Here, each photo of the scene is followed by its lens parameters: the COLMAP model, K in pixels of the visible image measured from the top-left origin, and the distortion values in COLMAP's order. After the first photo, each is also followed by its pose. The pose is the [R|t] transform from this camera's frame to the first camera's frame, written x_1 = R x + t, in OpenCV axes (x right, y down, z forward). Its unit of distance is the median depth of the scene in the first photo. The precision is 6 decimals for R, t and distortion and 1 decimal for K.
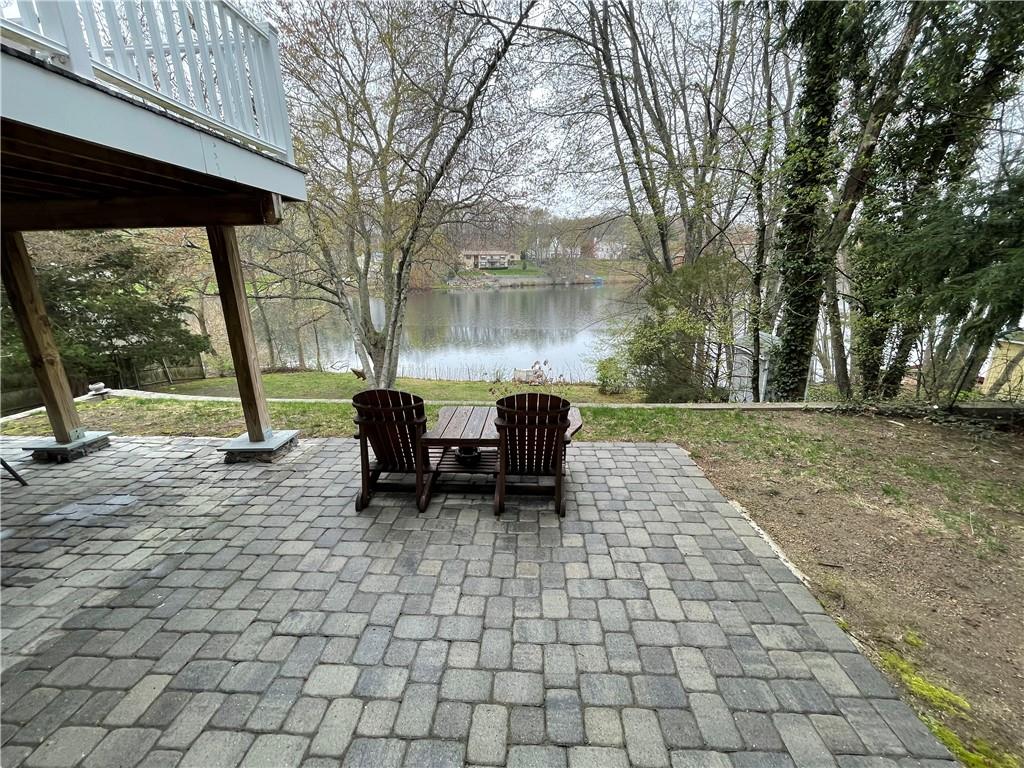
lens RADIAL K [[417.0, 0, 512.0], [0, 417.0, 384.0], [0, 0, 1]] dist [-0.000193, -0.000128]
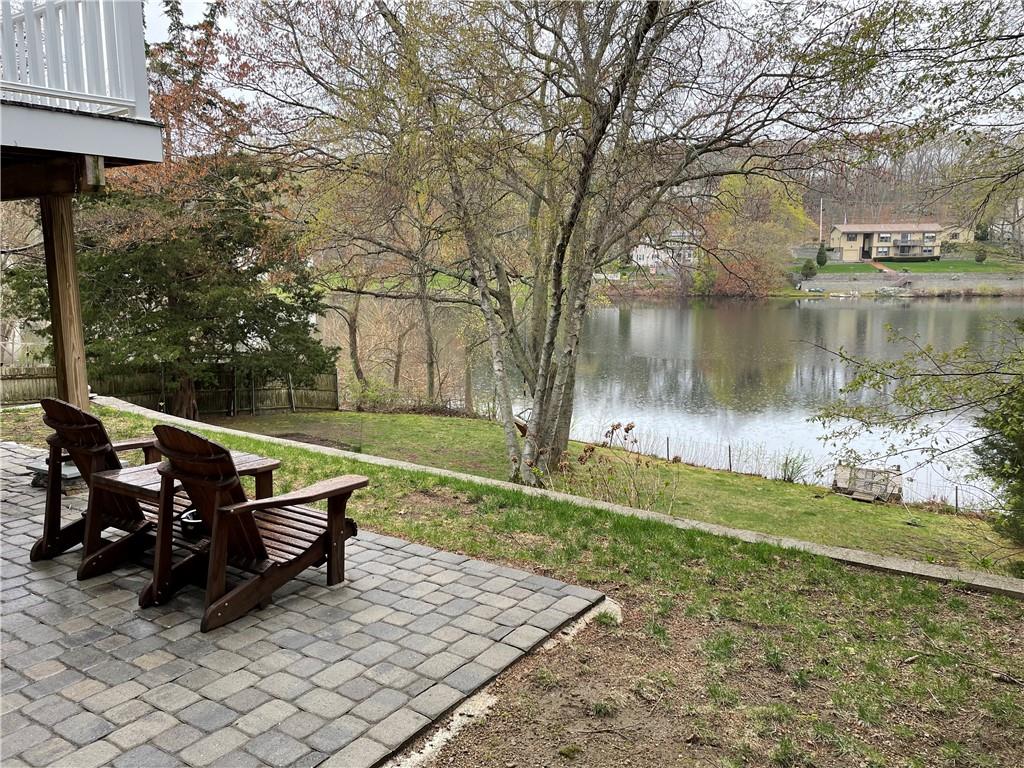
lens RADIAL K [[780.9, 0, 512.0], [0, 780.9, 384.0], [0, 0, 1]] dist [0.032853, -0.001958]
pose [[0.865061, 0.090564, -0.493425, 0.125641], [-0.144709, 0.986809, -0.072579, -0.003773], [0.480343, 0.134188, 0.866755, 0.016541]]
